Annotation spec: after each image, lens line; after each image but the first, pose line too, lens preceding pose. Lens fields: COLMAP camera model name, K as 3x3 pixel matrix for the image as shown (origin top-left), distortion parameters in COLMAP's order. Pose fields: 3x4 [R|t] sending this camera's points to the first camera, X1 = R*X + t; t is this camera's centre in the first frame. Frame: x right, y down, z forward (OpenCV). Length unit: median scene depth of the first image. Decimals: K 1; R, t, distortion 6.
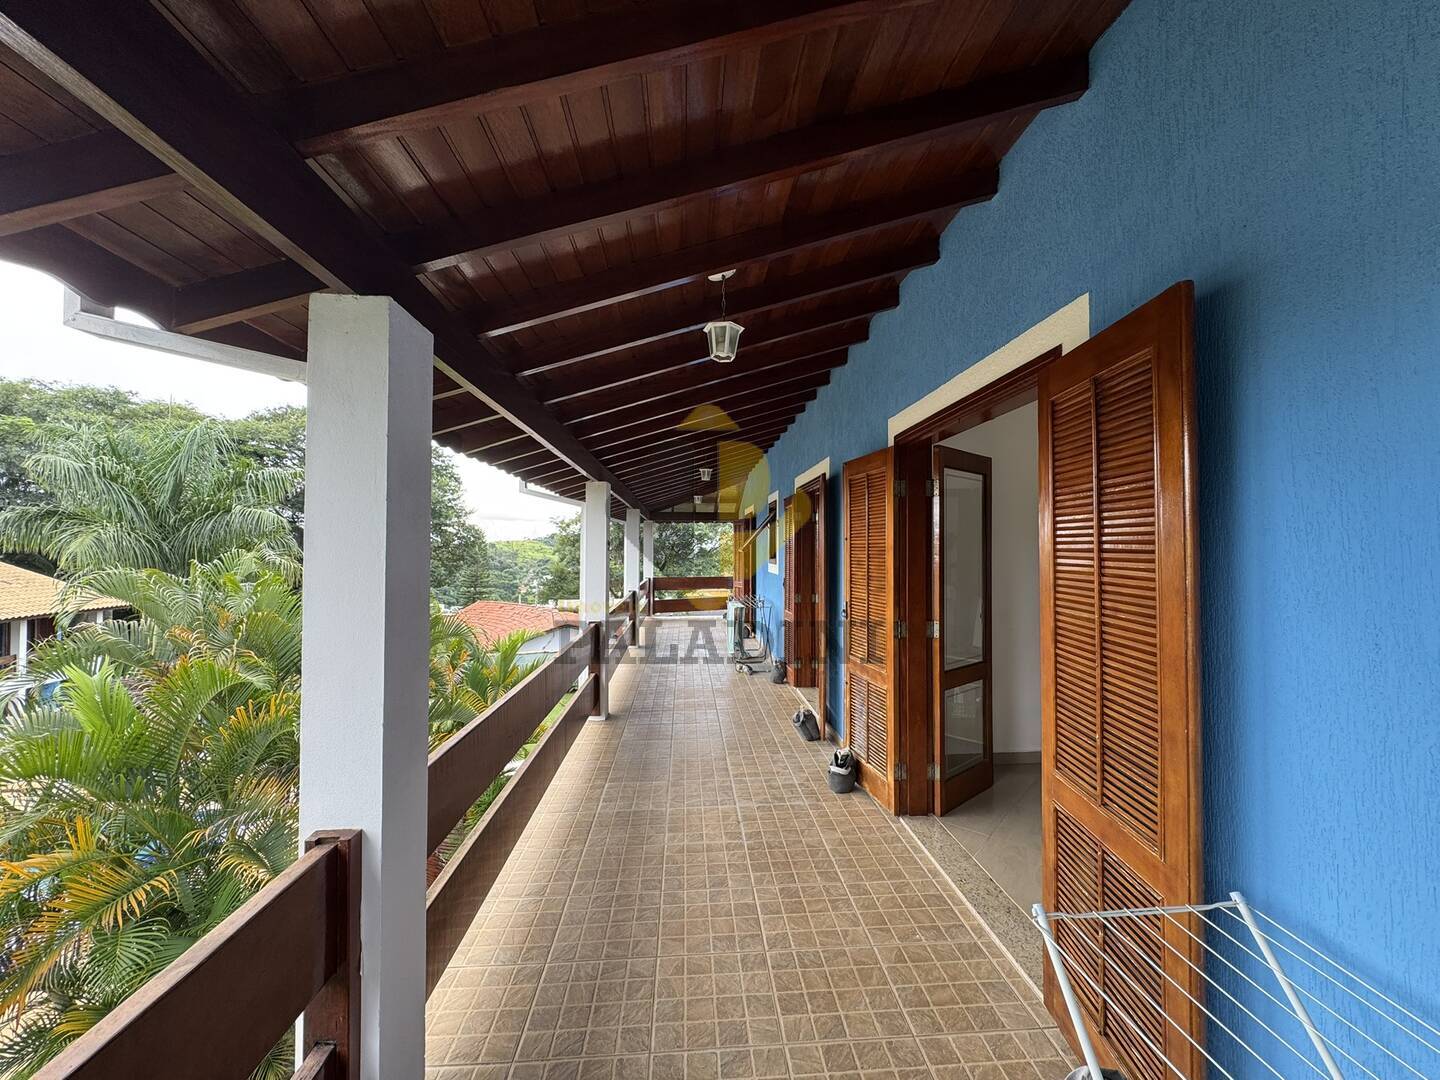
lens RADIAL K [[574.2, 0, 718.4], [0, 574.2, 539.9], [0, 0, 1]] dist [-0.003475, 0.000758]
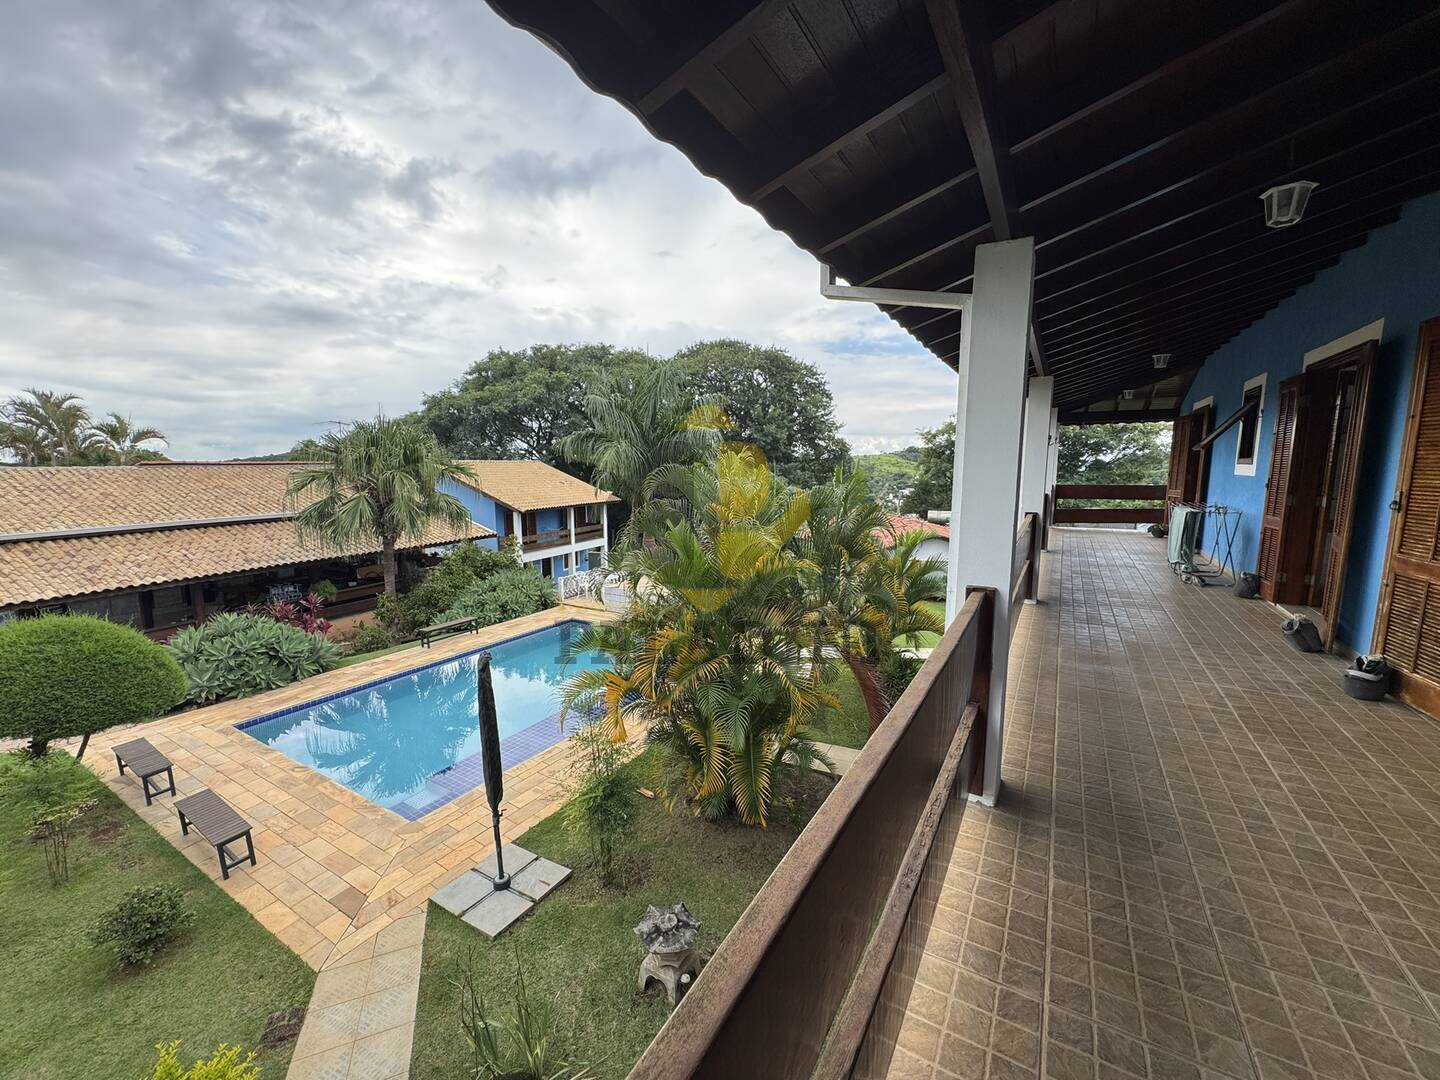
lens RADIAL K [[574.2, 0, 718.4], [0, 574.2, 539.9], [0, 0, 1]] dist [-0.003475, 0.000758]
pose [[0.825758, 0.072676, -0.559323, -0.062641], [0.011046, 0.989390, 0.144865, 0.020974], [0.563917, -0.125801, 0.816193, -0.127549]]
